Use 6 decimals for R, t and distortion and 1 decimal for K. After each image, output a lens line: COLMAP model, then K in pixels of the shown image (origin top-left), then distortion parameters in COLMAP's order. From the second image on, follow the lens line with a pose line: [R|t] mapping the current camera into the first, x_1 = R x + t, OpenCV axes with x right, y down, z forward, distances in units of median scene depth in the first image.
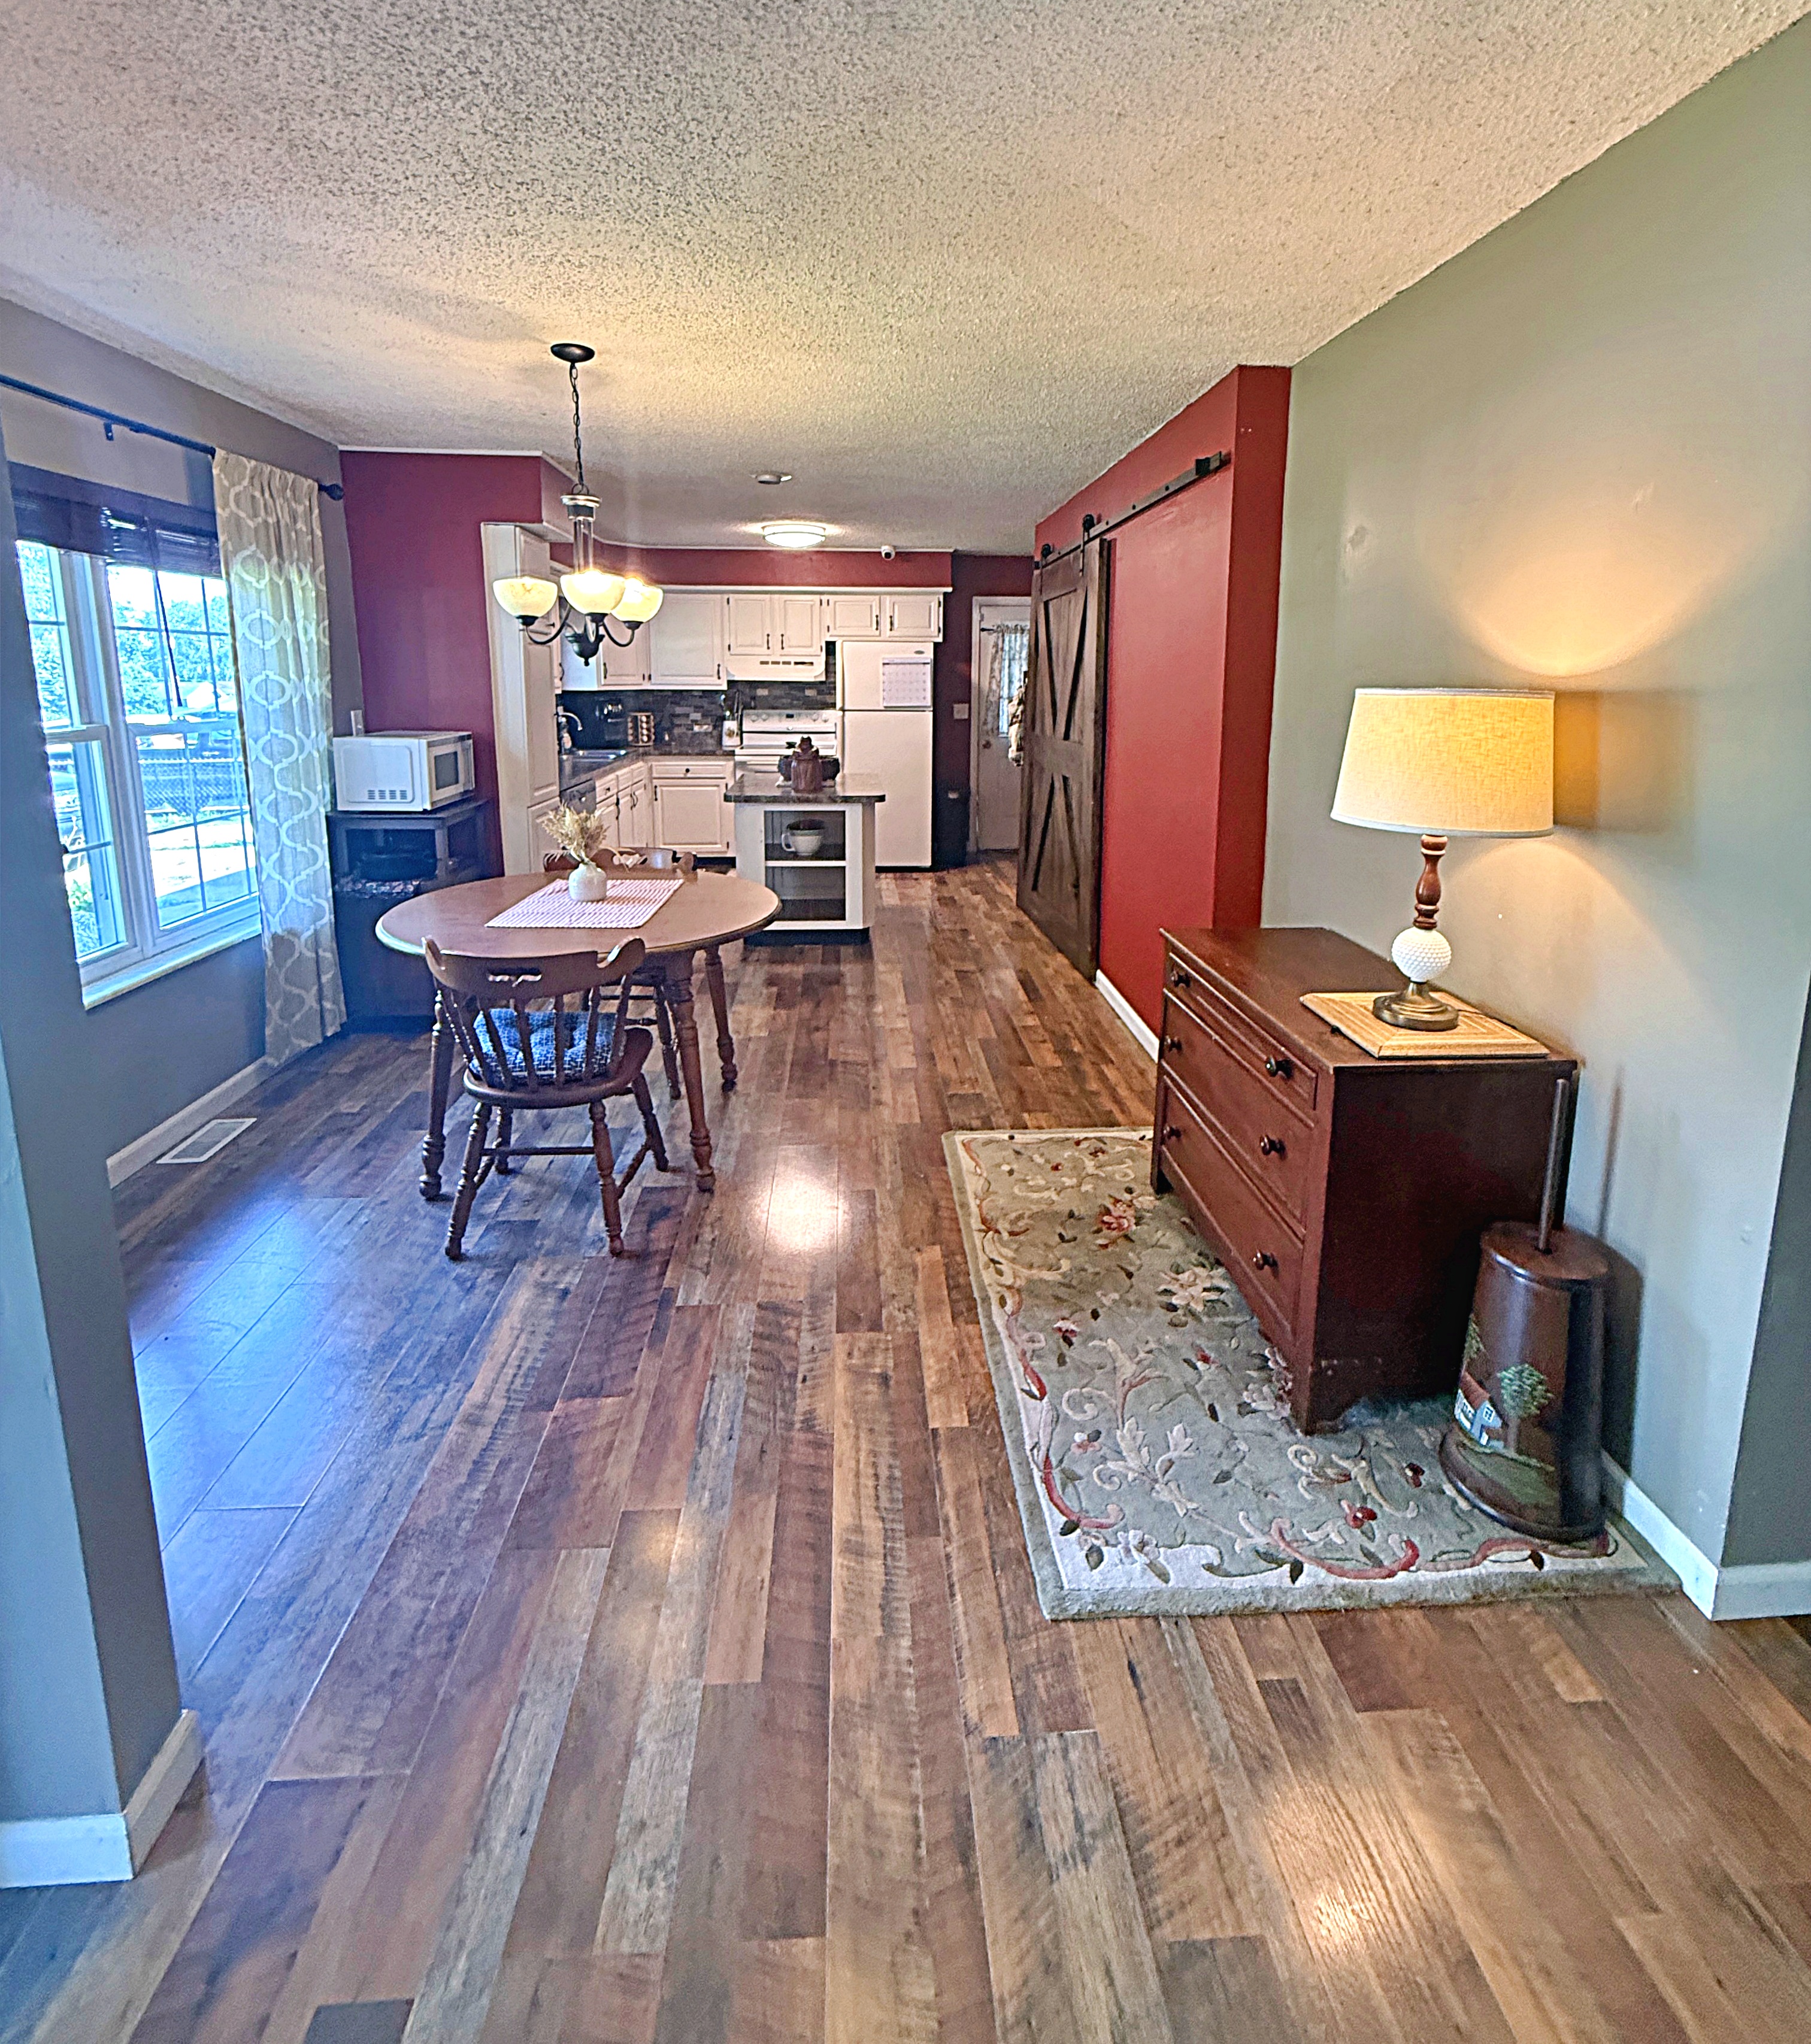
lens RADIAL K [[988.4, 0, 910.4], [0, 988.4, 837.4], [0, 0, 1]] dist [-0.001068, -0.000176]
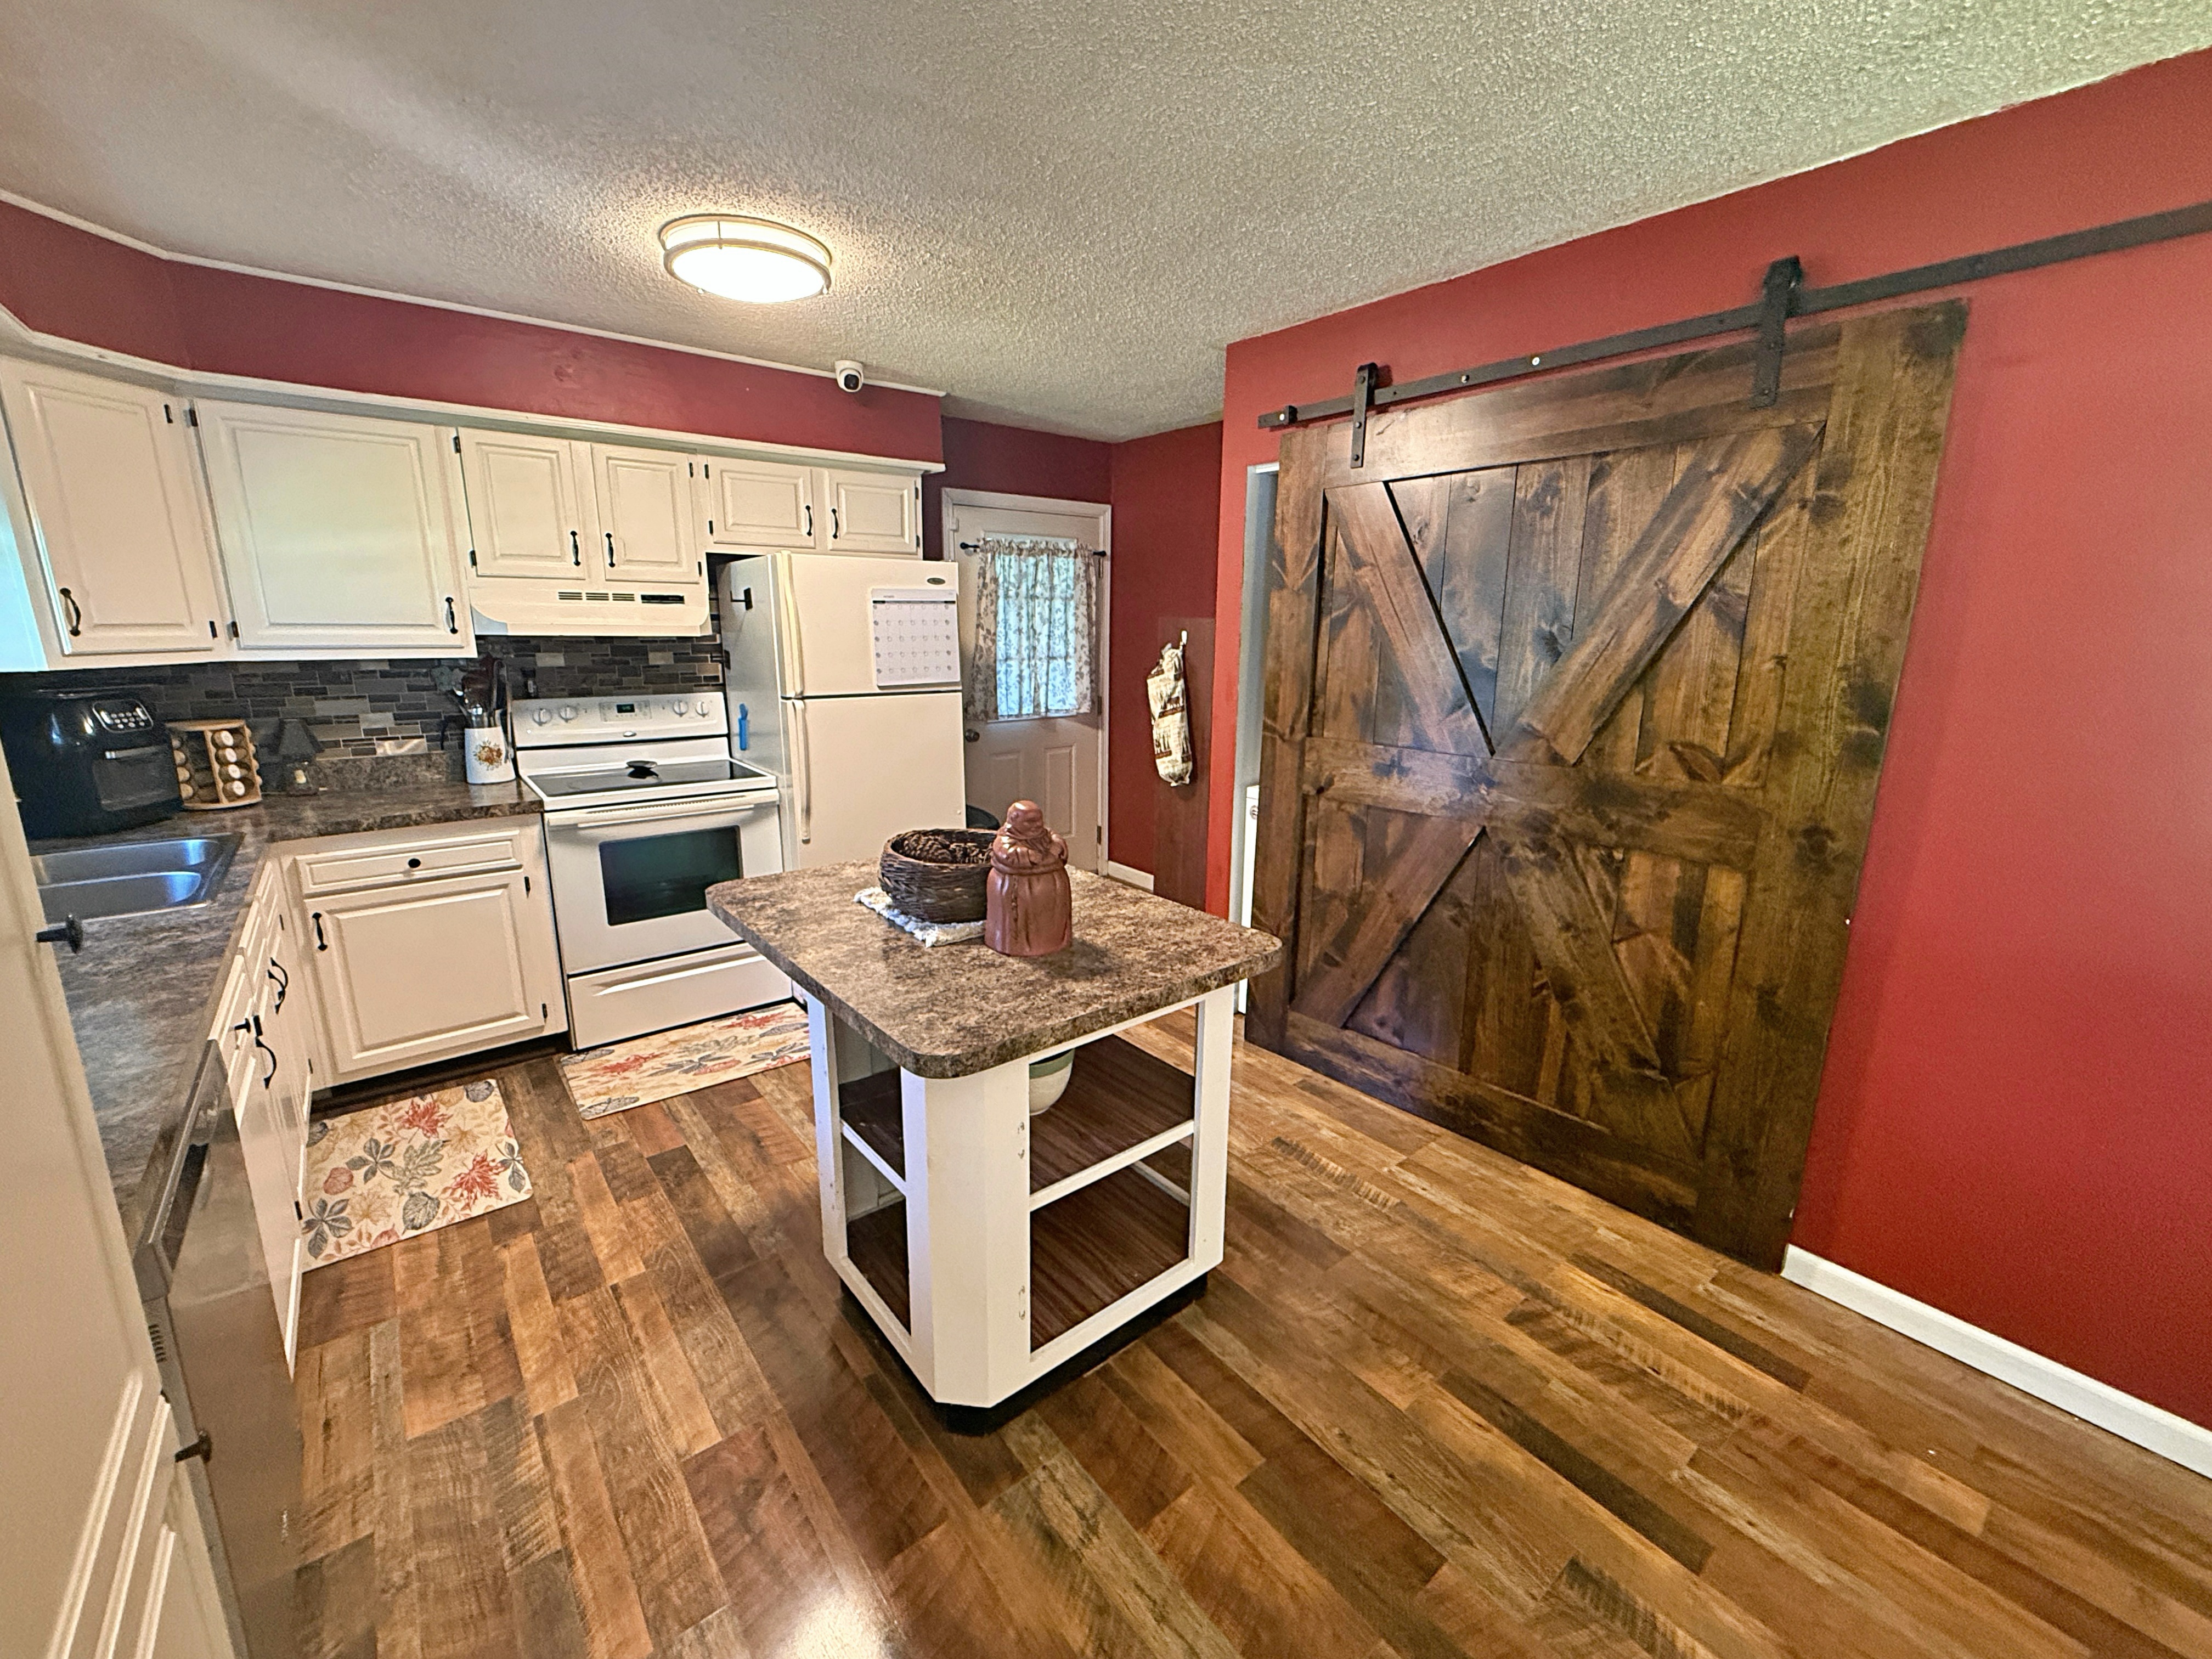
lens RADIAL K [[903.1, 0, 1106.0], [0, 903.1, 829.5], [0, 0, 1]] dist [0.000136, -0.000037]
pose [[0.813971, -0.129417, 0.566306, -0.389238], [0.089774, 0.991180, 0.097478, -0.176940], [-0.573926, -0.028505, 0.818411, 1.027412]]
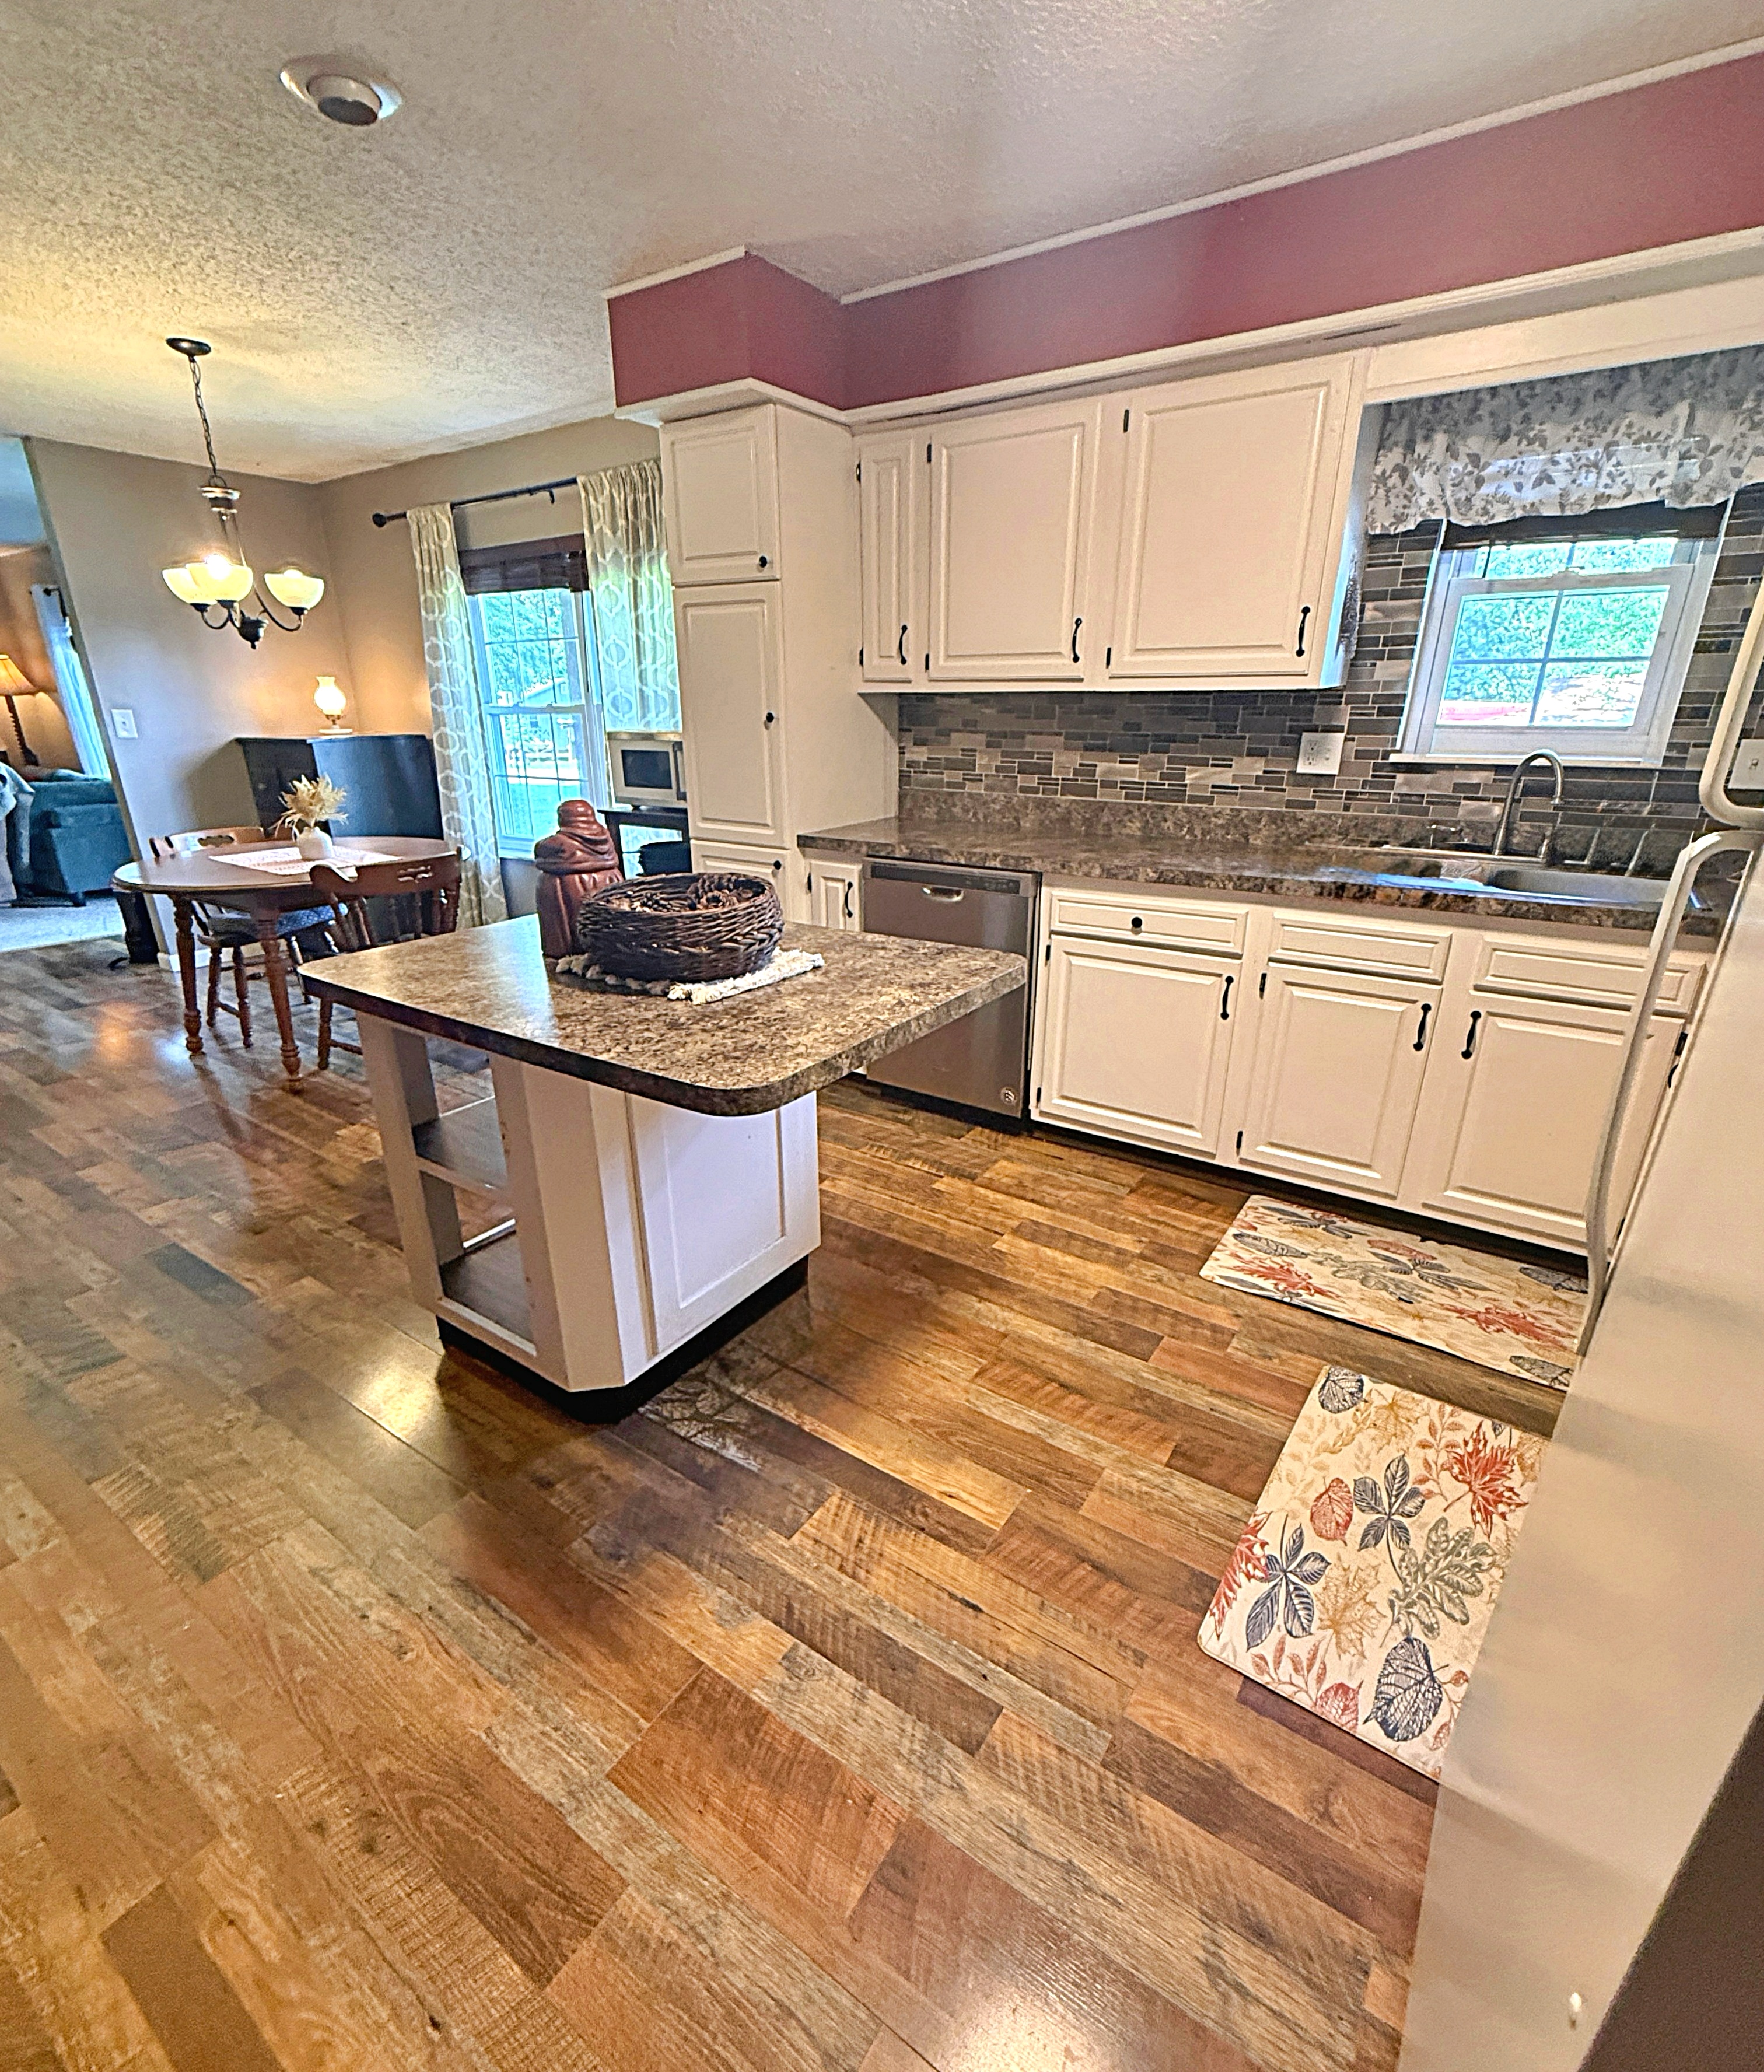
lens RADIAL K [[956.8, 0, 881.5], [0, 956.8, 1072.8], [0, 0, 1]] dist [0.000277, 0.000245]
pose [[-0.620775, 0.277407, -0.733269, 0.143192], [-0.130202, 0.885837, 0.445353, -0.261331], [0.773102, 0.371938, -0.513786, 1.860830]]
